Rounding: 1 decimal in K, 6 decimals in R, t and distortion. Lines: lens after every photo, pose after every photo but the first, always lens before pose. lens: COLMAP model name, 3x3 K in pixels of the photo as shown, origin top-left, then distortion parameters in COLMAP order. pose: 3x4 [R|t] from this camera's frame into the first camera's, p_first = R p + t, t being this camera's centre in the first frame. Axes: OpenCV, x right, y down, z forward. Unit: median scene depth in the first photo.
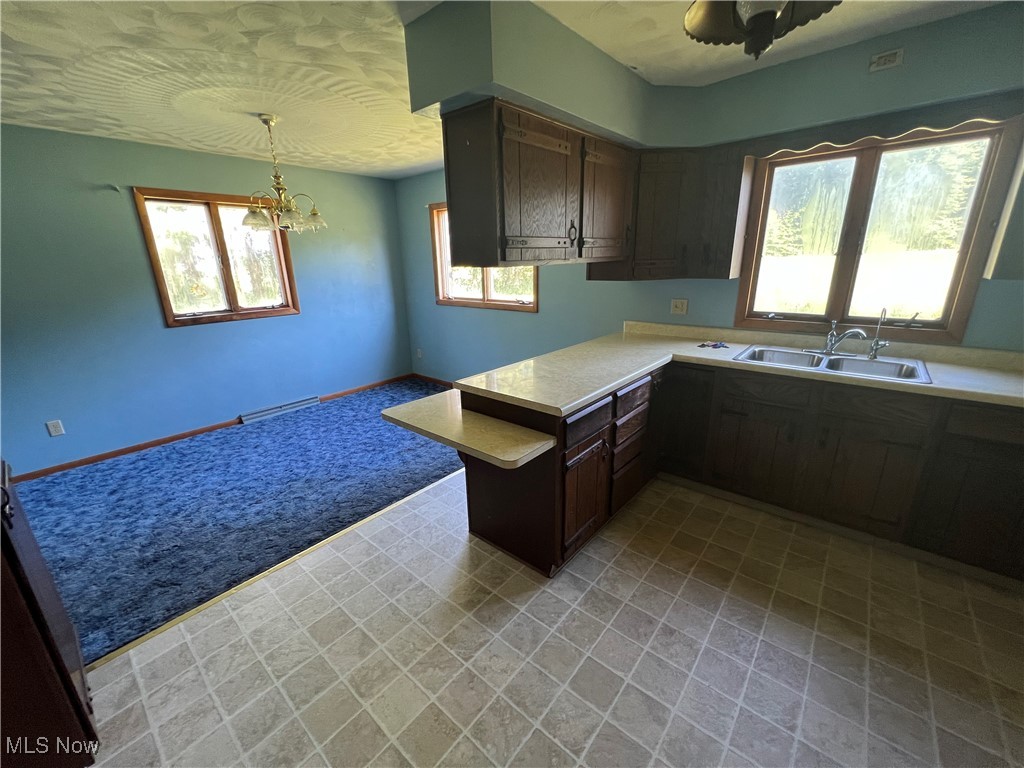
lens RADIAL K [[410.6, 0, 511.4], [0, 410.6, 387.2], [0, 0, 1]] dist [-0.001682, 0.000863]
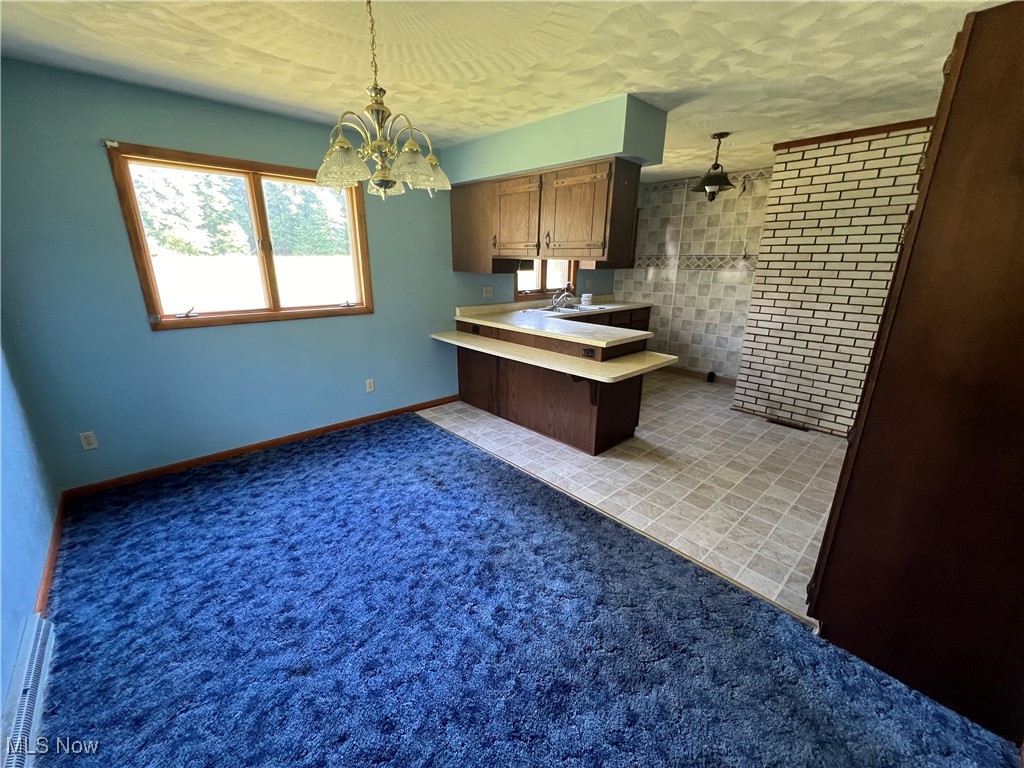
lens RADIAL K [[410.6, 0, 511.4], [0, 410.6, 387.2], [0, 0, 1]] dist [-0.001682, 0.000863]
pose [[0.123209, -0.273059, 0.954074, -1.195802], [0.282663, 0.931232, 0.230019, -0.218707], [-0.951273, 0.241341, 0.191920, 0.823755]]
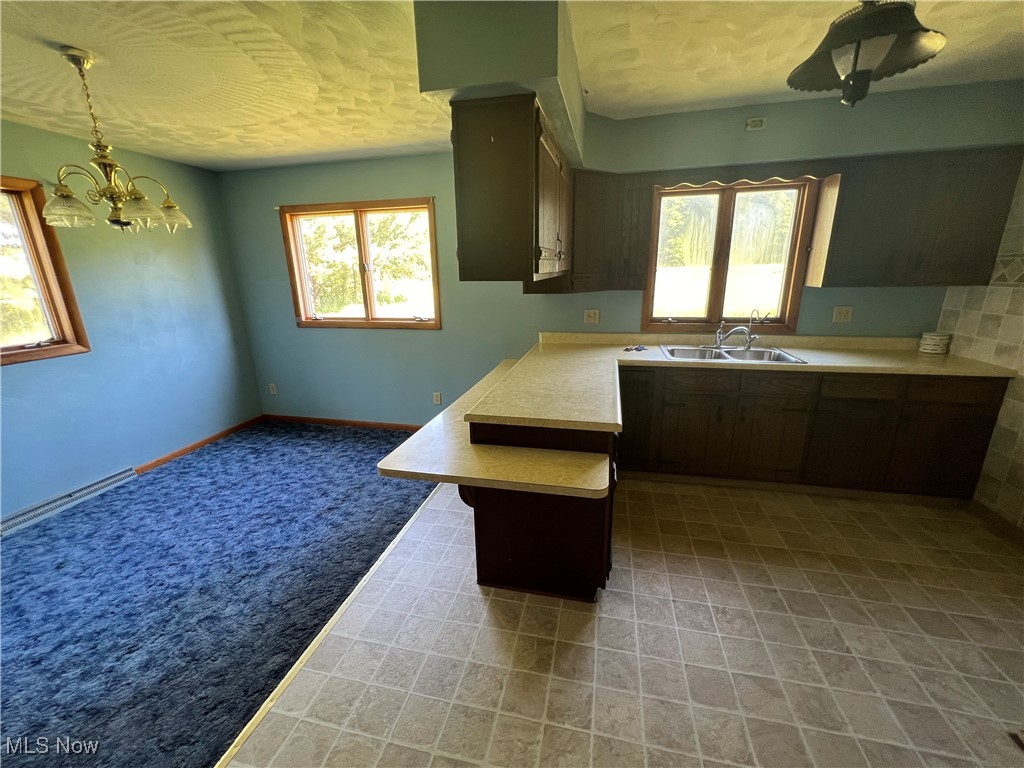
lens RADIAL K [[410.6, 0, 511.4], [0, 410.6, 387.2], [0, 0, 1]] dist [-0.001682, 0.000863]
pose [[0.887704, -0.120530, 0.444359, -0.327198], [0.135134, 0.990827, -0.001202, -0.042034], [-0.440138, 0.061115, 0.895848, 0.146308]]
